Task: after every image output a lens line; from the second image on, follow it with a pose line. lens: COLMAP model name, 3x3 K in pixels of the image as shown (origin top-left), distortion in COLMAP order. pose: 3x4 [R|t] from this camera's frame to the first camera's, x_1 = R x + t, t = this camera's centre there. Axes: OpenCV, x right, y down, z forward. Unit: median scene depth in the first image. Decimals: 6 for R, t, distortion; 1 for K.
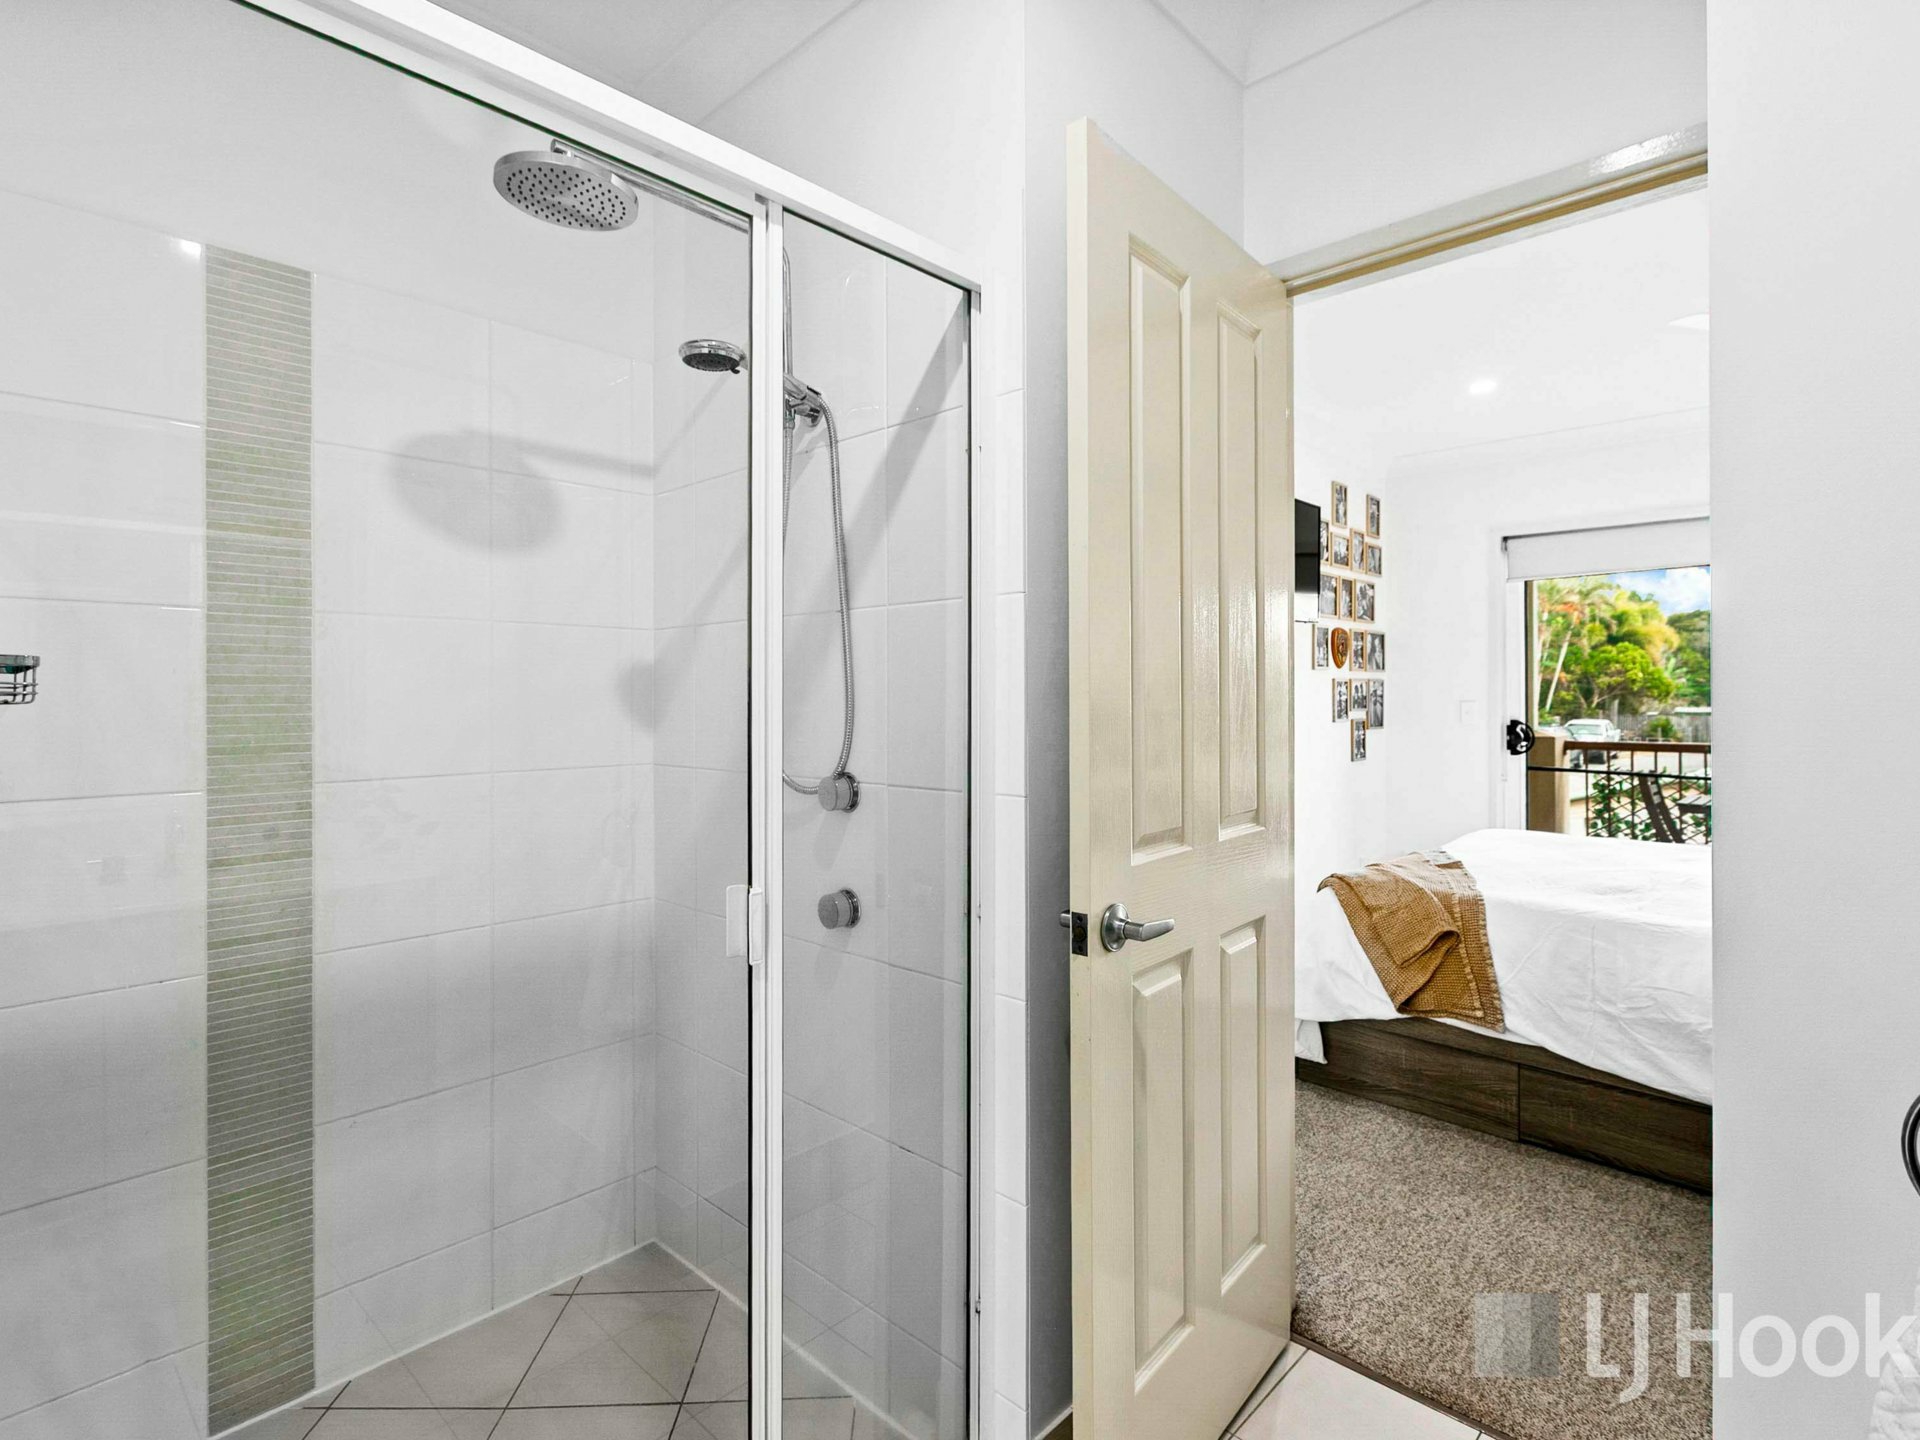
lens RADIAL K [[986.6, 0, 919.4], [0, 986.6, 681.7], [0, 0, 1]] dist [-0.005520, 0.004123]
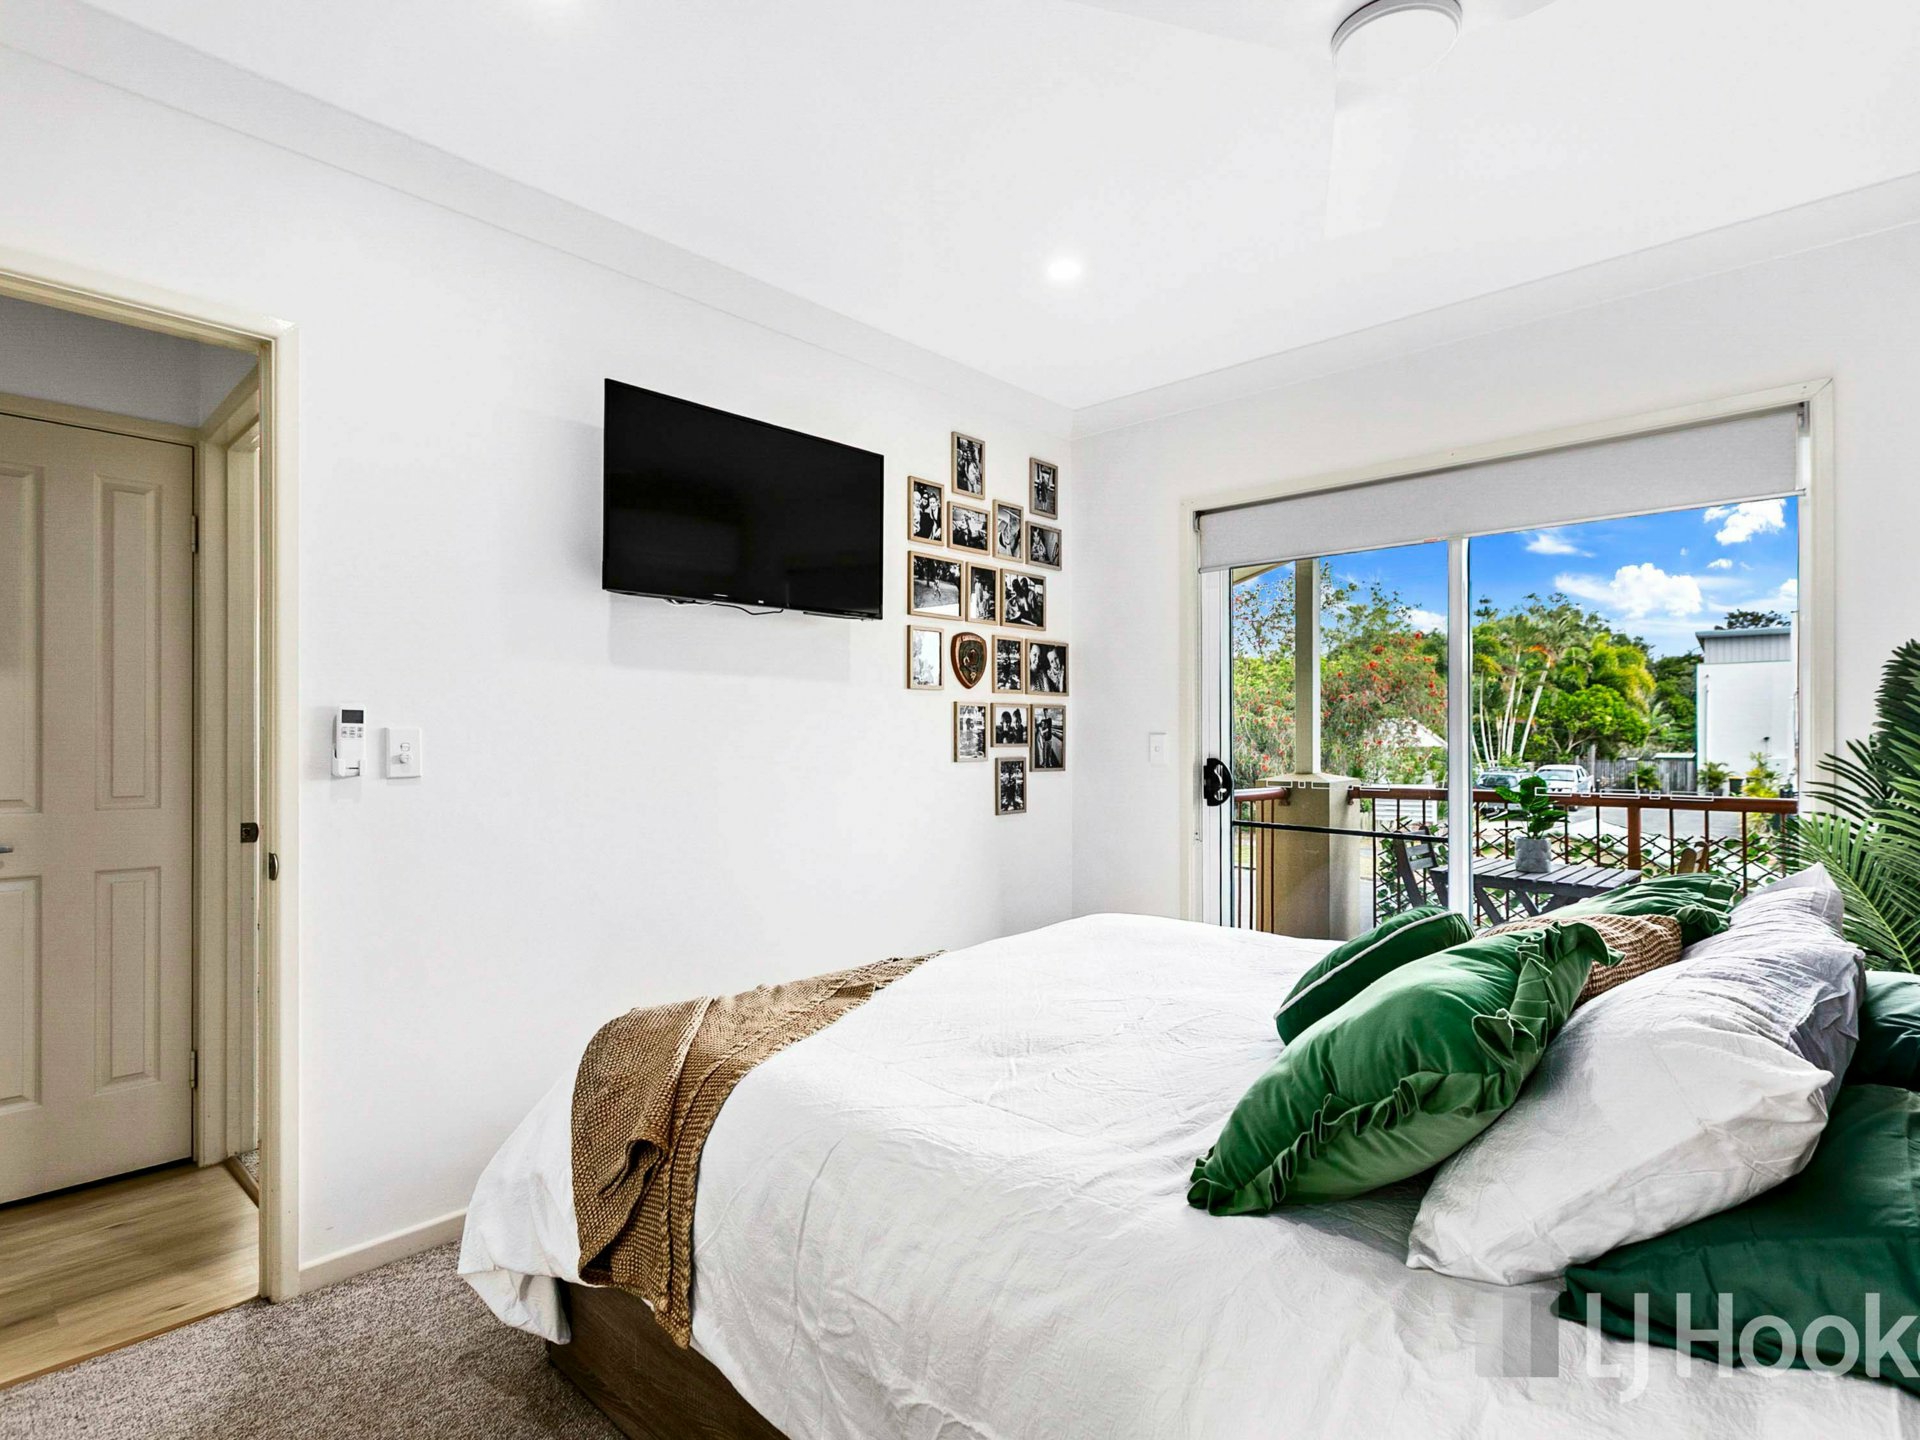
lens RADIAL K [[986.6, 0, 960.8], [0, 986.6, 728.7], [0, 0, 1]] dist [-0.005520, 0.004123]
pose [[0.999768, -0.000275, 0.021551, 0.381142], [0.000282, 1.000000, -0.000317, 0.015819], [-0.021551, 0.000323, 0.999768, 0.250081]]
